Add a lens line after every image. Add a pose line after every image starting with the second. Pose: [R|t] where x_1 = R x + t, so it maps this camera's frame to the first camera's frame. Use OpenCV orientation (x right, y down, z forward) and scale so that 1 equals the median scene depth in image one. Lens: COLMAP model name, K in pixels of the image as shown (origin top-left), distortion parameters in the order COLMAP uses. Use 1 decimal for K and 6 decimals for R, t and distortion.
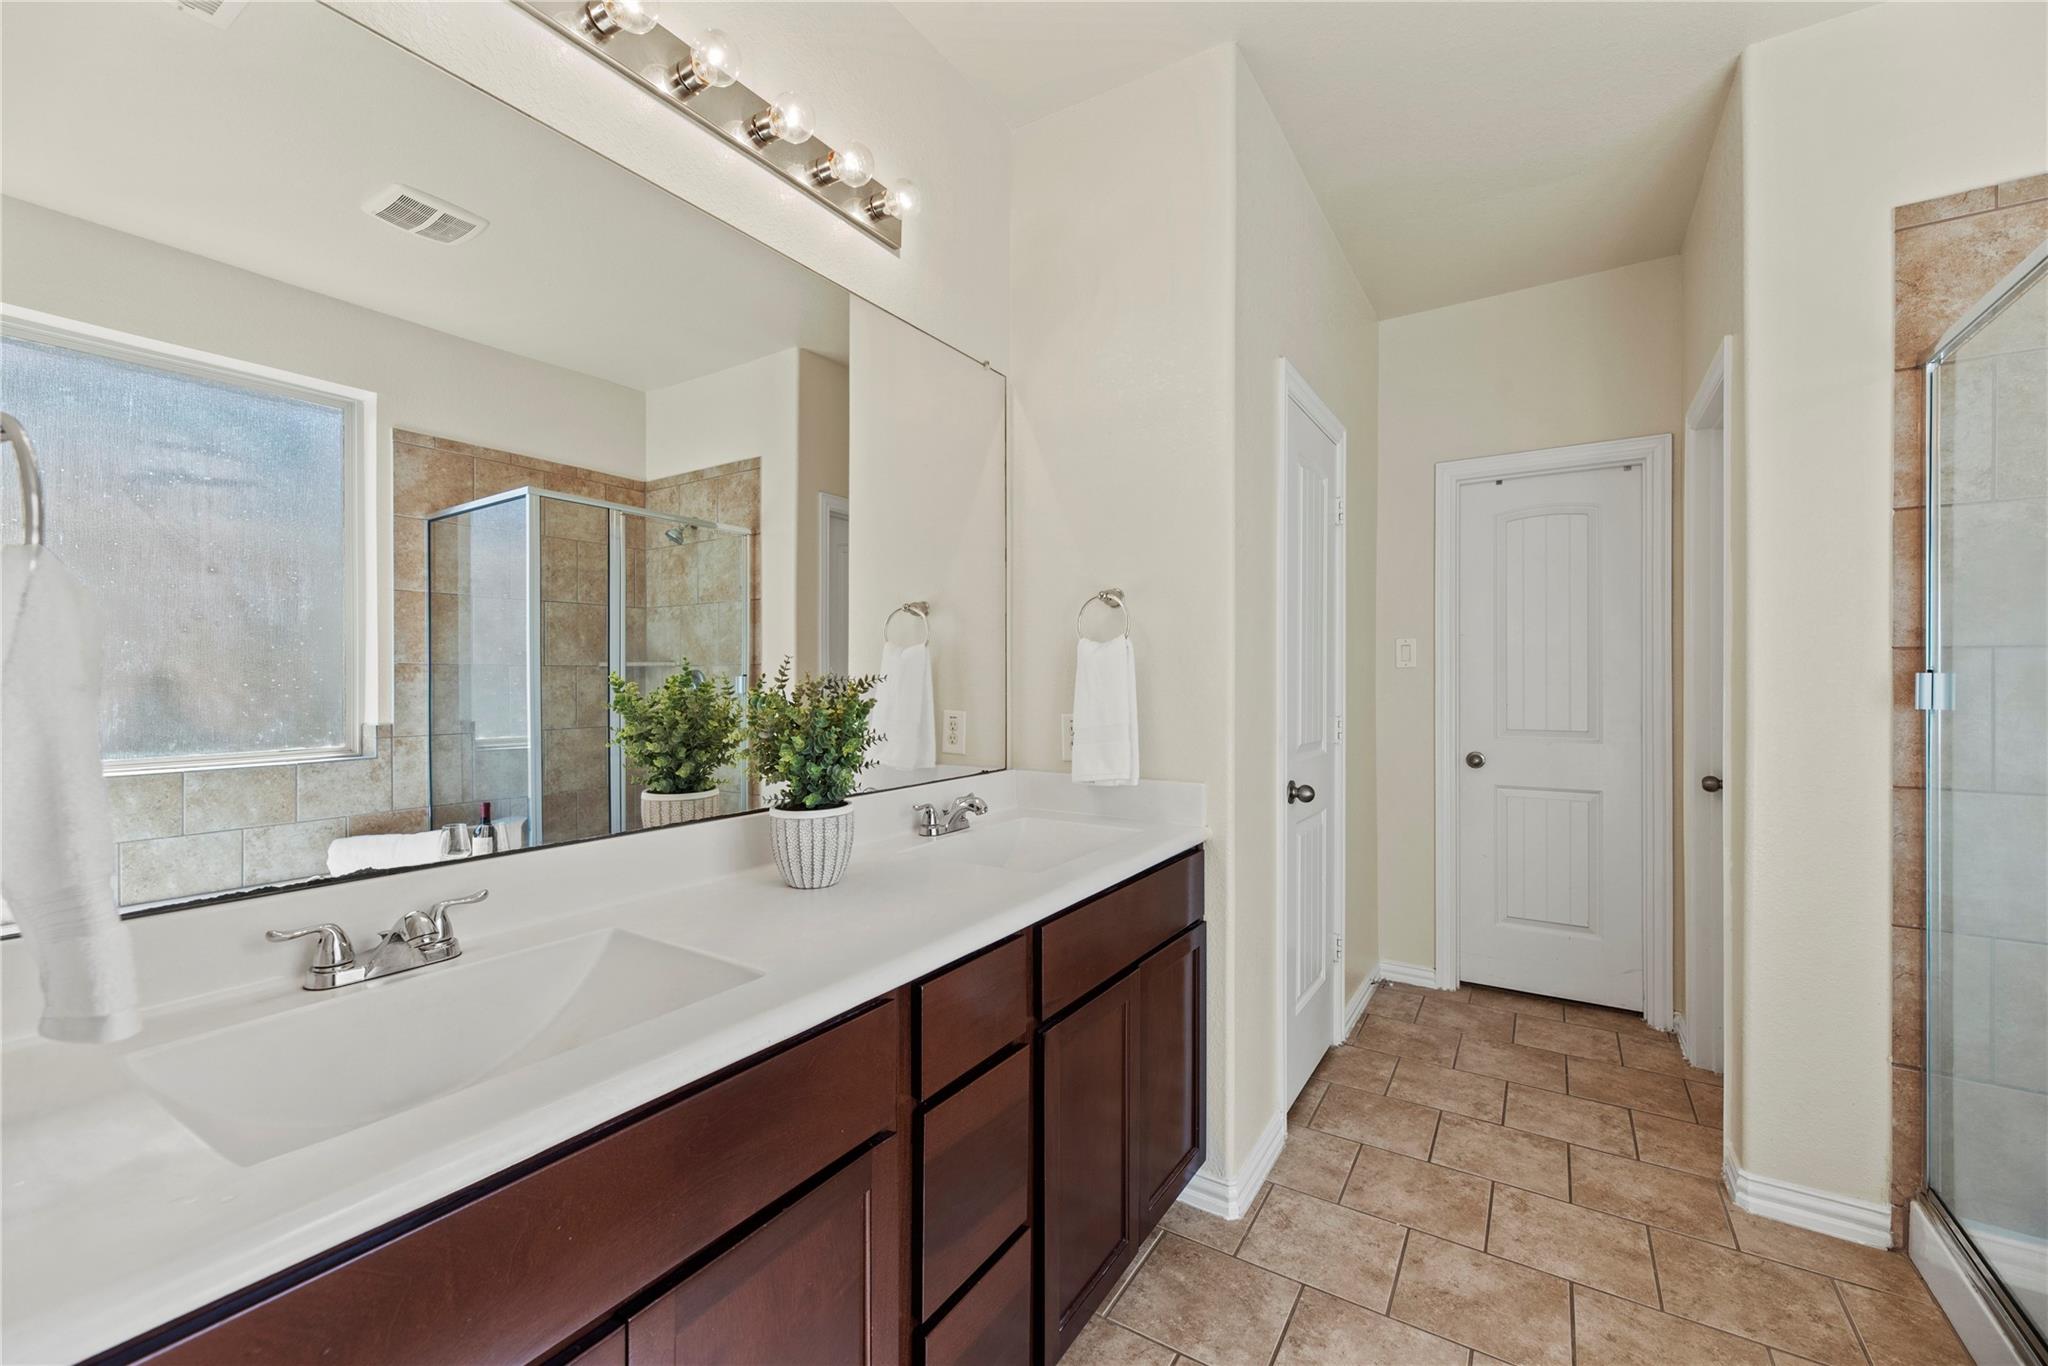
lens RADIAL K [[826.0, 0, 1034.7], [0, 826.0, 677.4], [0, 0, 1]] dist [0.000538, -0.000268]
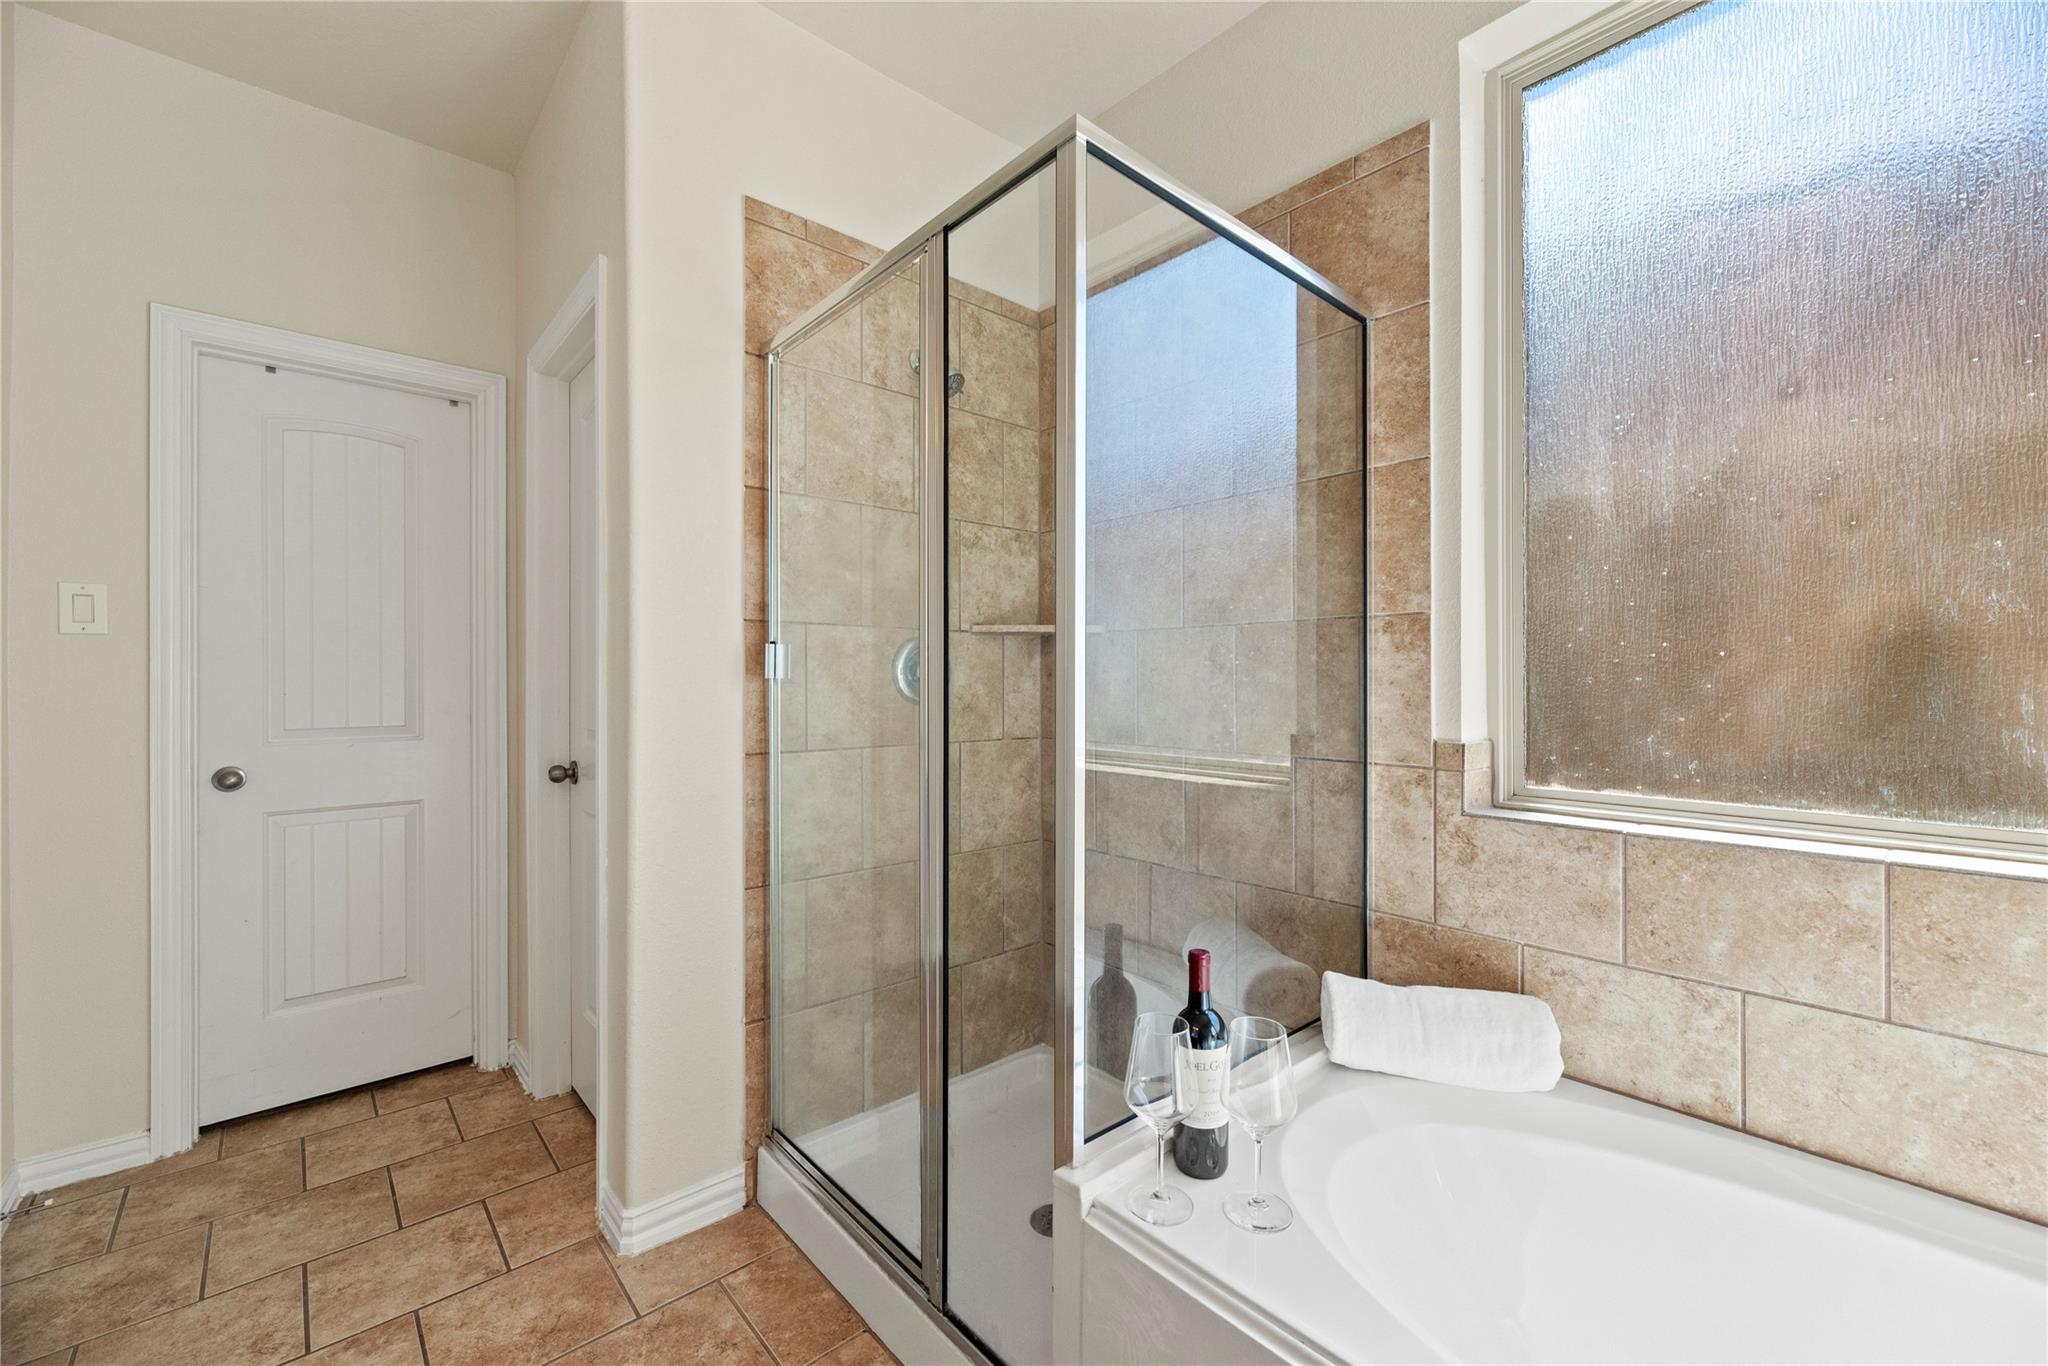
lens RADIAL K [[826.0, 0, 1019.8], [0, 826.0, 680.5], [0, 0, 1]] dist [0.000538, -0.000268]
pose [[0.284354, 0.001168, 0.958719, 0.141448], [0.000497, 0.999999, -0.001366, 0.039554], [-0.958719, 0.000865, 0.284353, 0.360410]]
